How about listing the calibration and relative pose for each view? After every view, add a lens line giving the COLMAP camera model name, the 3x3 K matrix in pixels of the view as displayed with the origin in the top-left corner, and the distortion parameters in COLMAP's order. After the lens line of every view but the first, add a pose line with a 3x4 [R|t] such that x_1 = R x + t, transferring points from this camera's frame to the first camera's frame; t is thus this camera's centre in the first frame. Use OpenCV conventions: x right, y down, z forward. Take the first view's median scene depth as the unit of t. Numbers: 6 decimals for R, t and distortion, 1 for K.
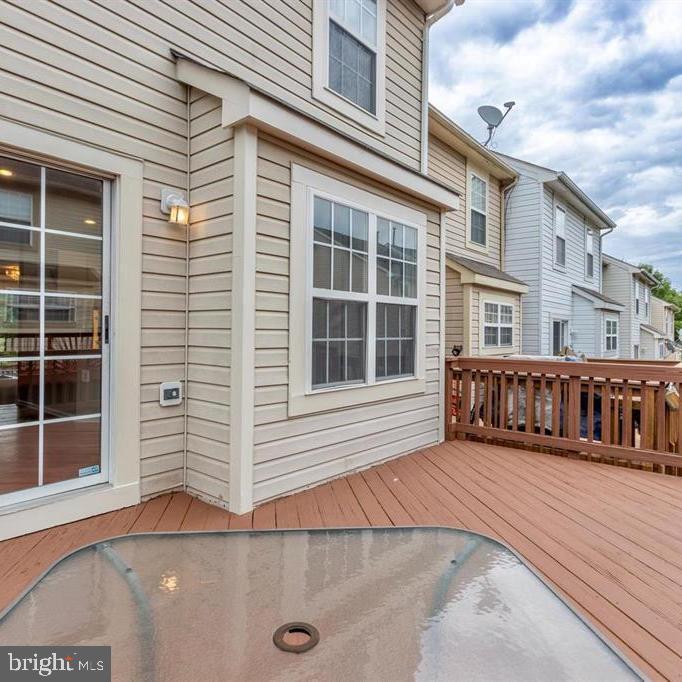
lens RADIAL K [[467.4, 0, 340.1], [0, 467.4, 338.5], [0, 0, 1]] dist [-0.004733, -0.002289]
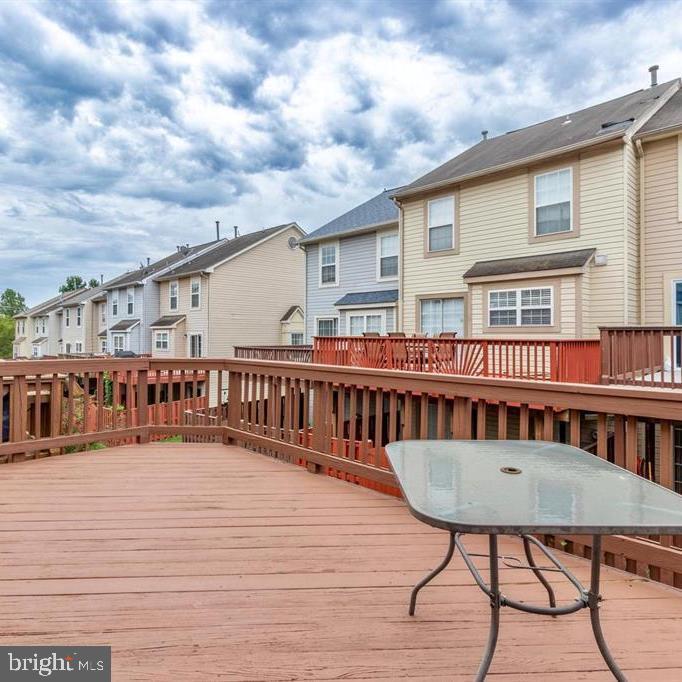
lens RADIAL K [[467.4, 0, 340.5], [0, 467.4, 338.1], [0, 0, 1]] dist [-0.004733, -0.002289]
pose [[0.093848, -0.018211, 0.995420, -0.392463], [0.004043, 0.999831, 0.017911, -0.011909], [-0.995578, 0.002344, 0.093906, 0.246473]]
